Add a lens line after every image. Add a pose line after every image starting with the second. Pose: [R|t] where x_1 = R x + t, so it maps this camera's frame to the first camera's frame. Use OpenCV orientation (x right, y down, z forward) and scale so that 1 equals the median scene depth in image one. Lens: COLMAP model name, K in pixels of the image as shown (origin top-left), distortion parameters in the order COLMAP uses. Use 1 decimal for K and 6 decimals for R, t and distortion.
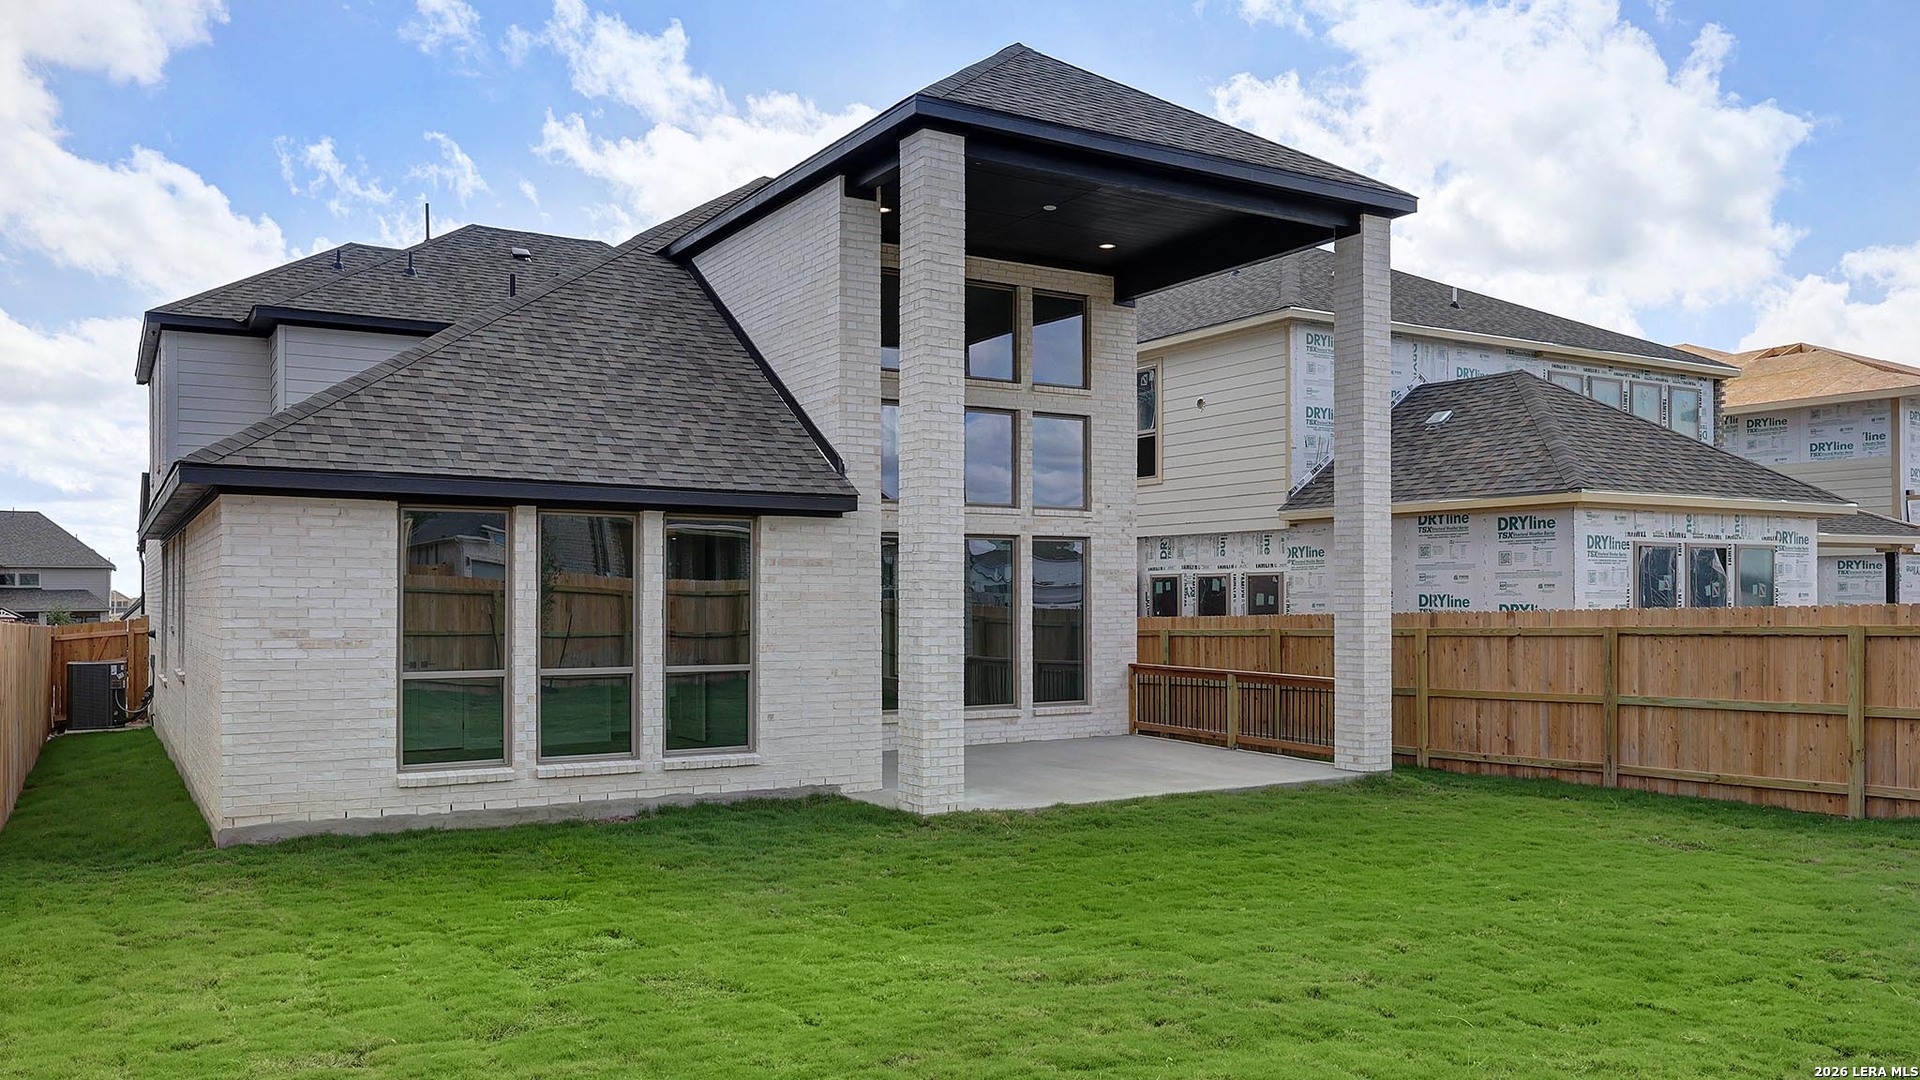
lens RADIAL K [[1422.2, 0, 958.8], [0, 1422.2, 548.1], [0, 0, 1]] dist [-0.005211, -0.000678]
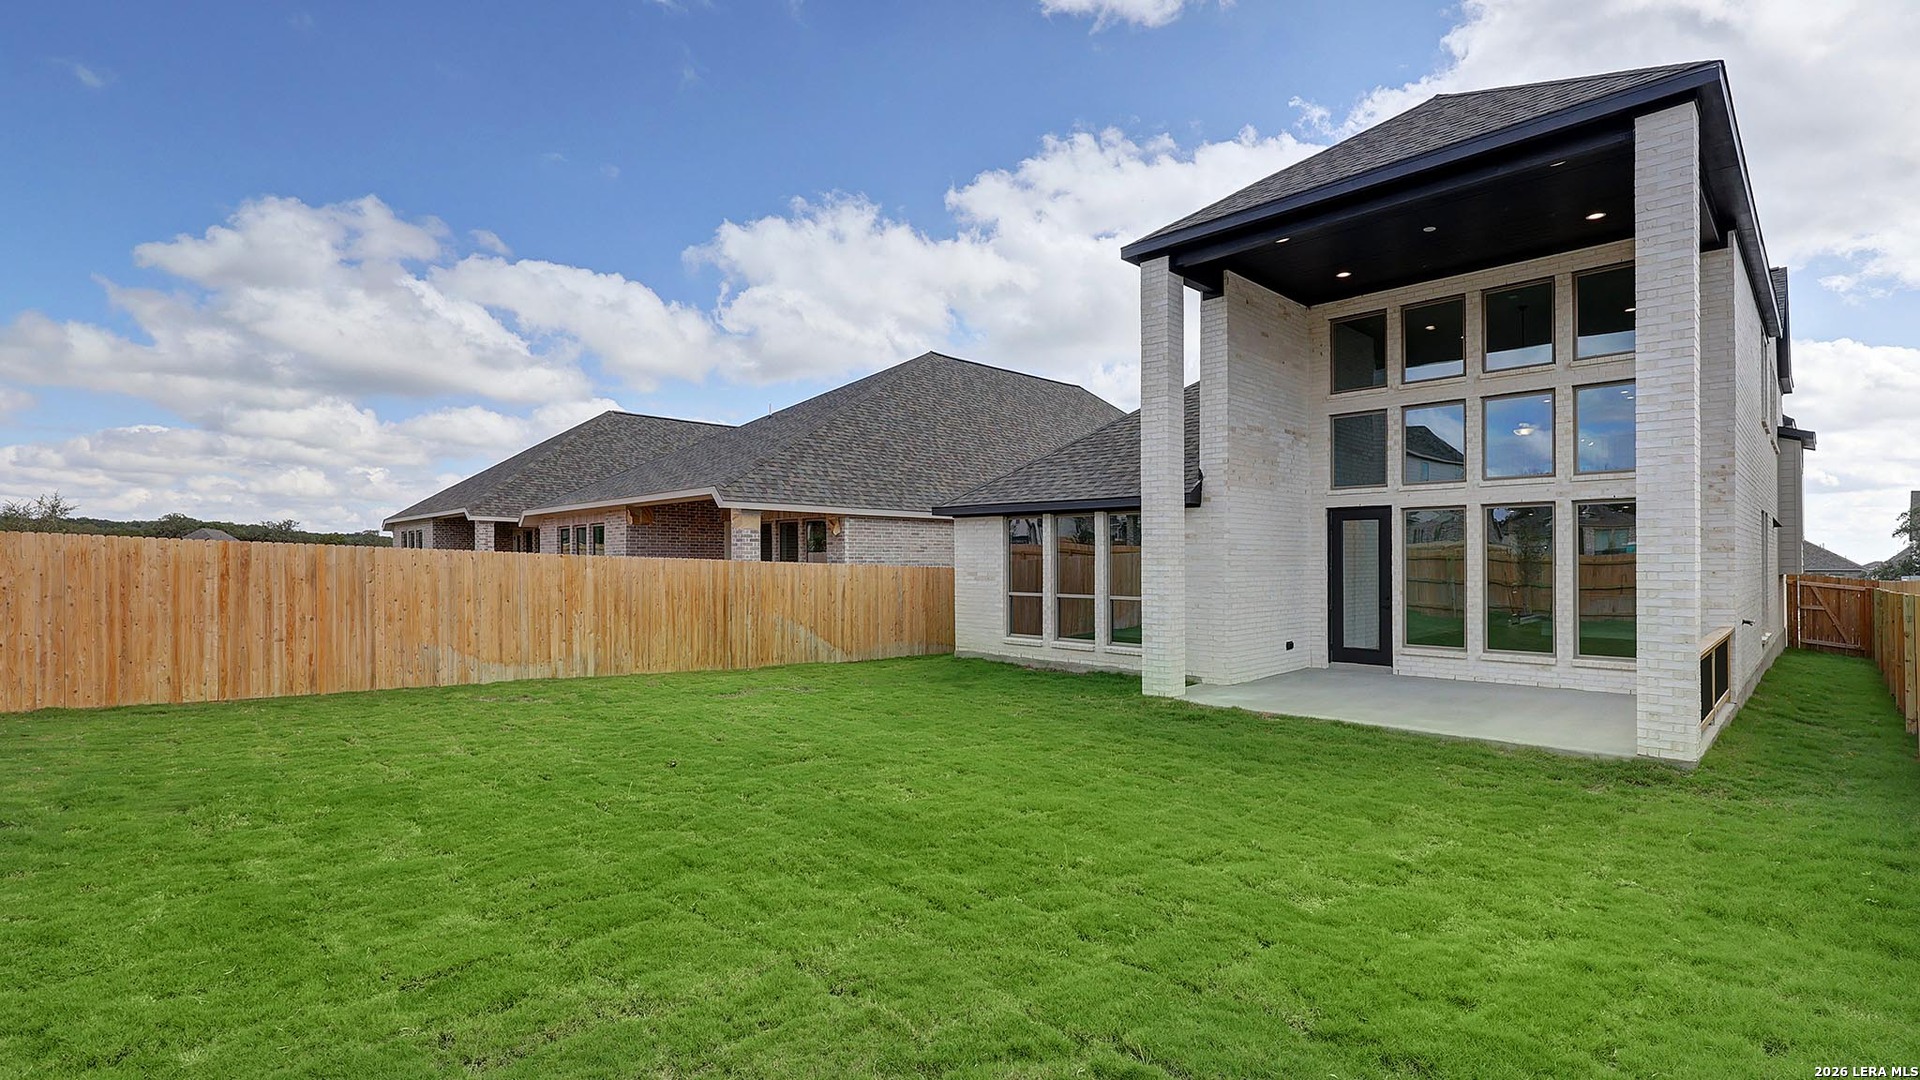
lens RADIAL K [[860.3, 0, 954.2], [0, 860.3, 551.2], [0, 0, 1]] dist [0.002829, 0.000340]
pose [[0.223003, -0.006330, -0.974797, 0.601871], [0.038307, 0.999263, 0.002275, 0.010492], [0.974065, -0.037849, 0.223081, 0.401437]]
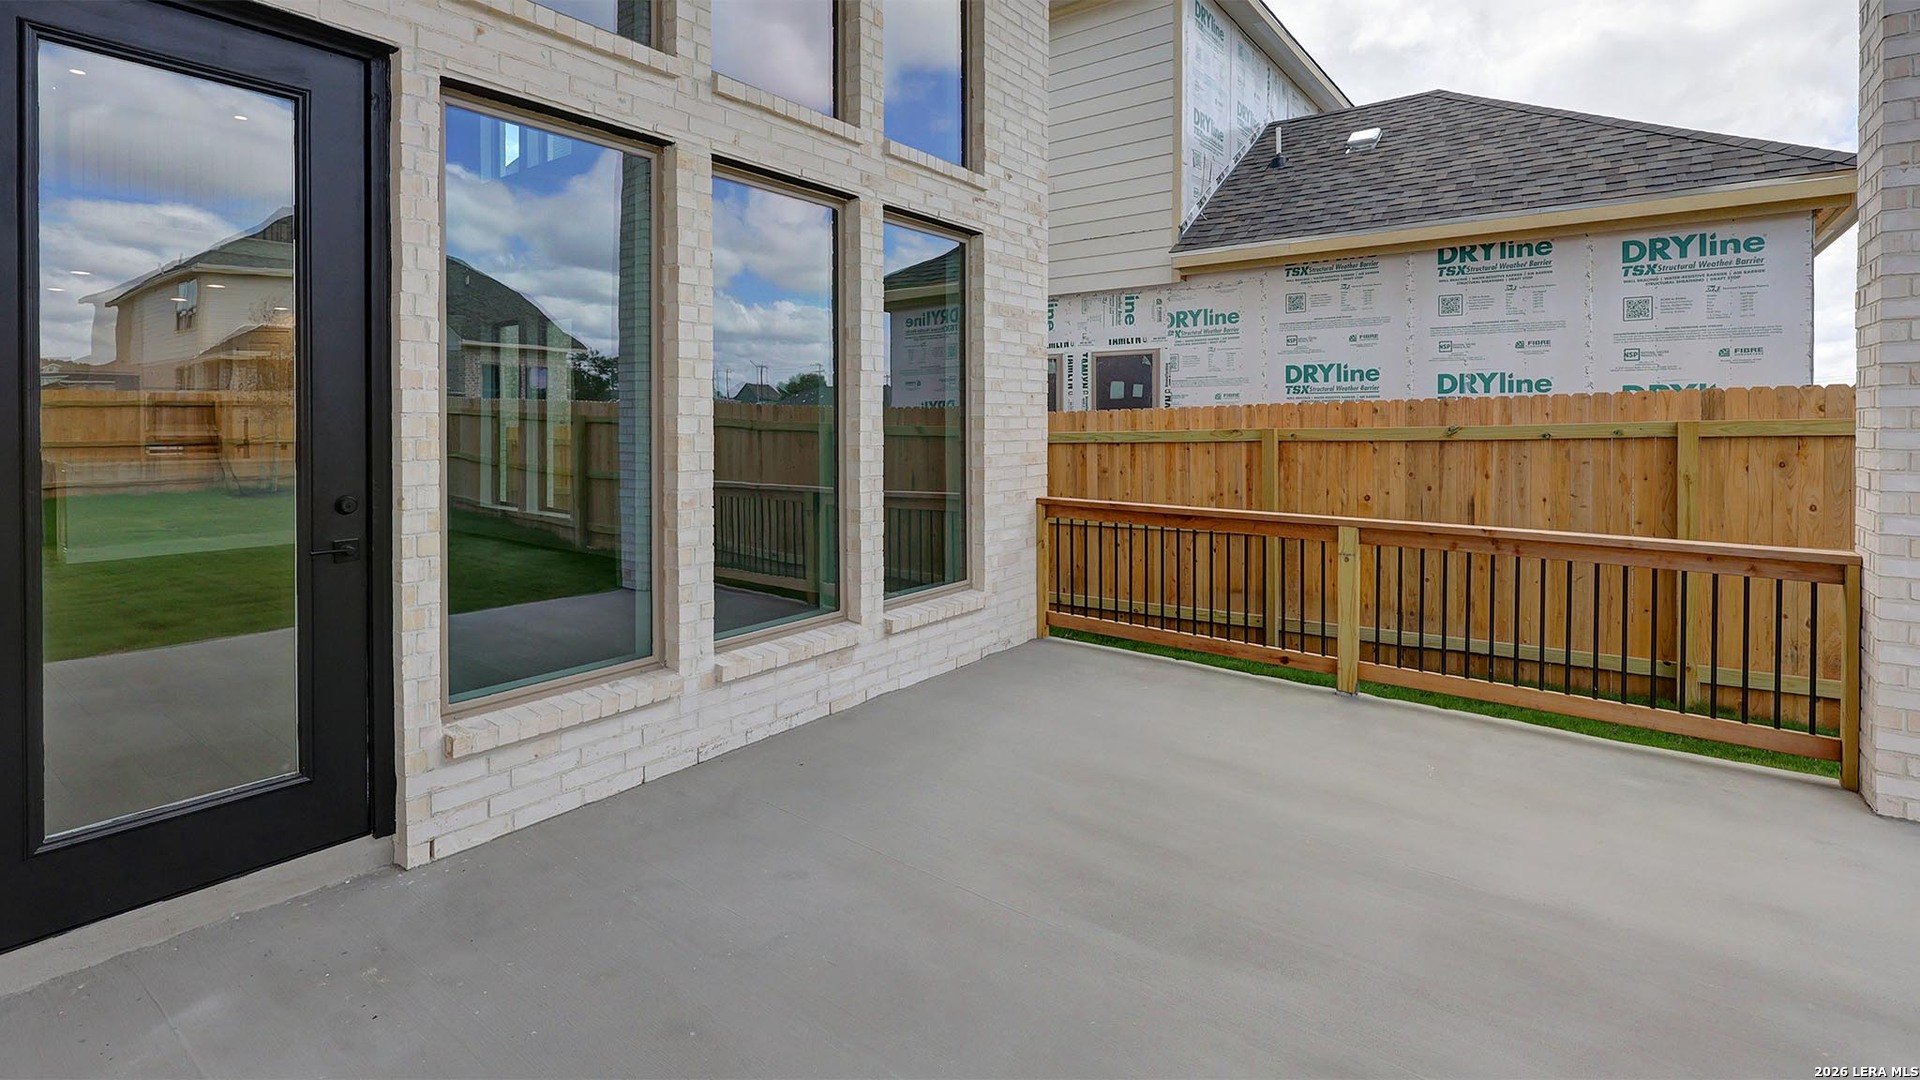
lens RADIAL K [[860.3, 0, 903.6], [0, 860.3, 429.5], [0, 0, 1]] dist [0.002829, 0.000340]
pose [[0.947105, -0.001404, 0.320922, -0.024084], [-0.012277, 0.999100, 0.040602, 0.048201], [-0.320690, -0.042394, 0.946235, 0.775261]]
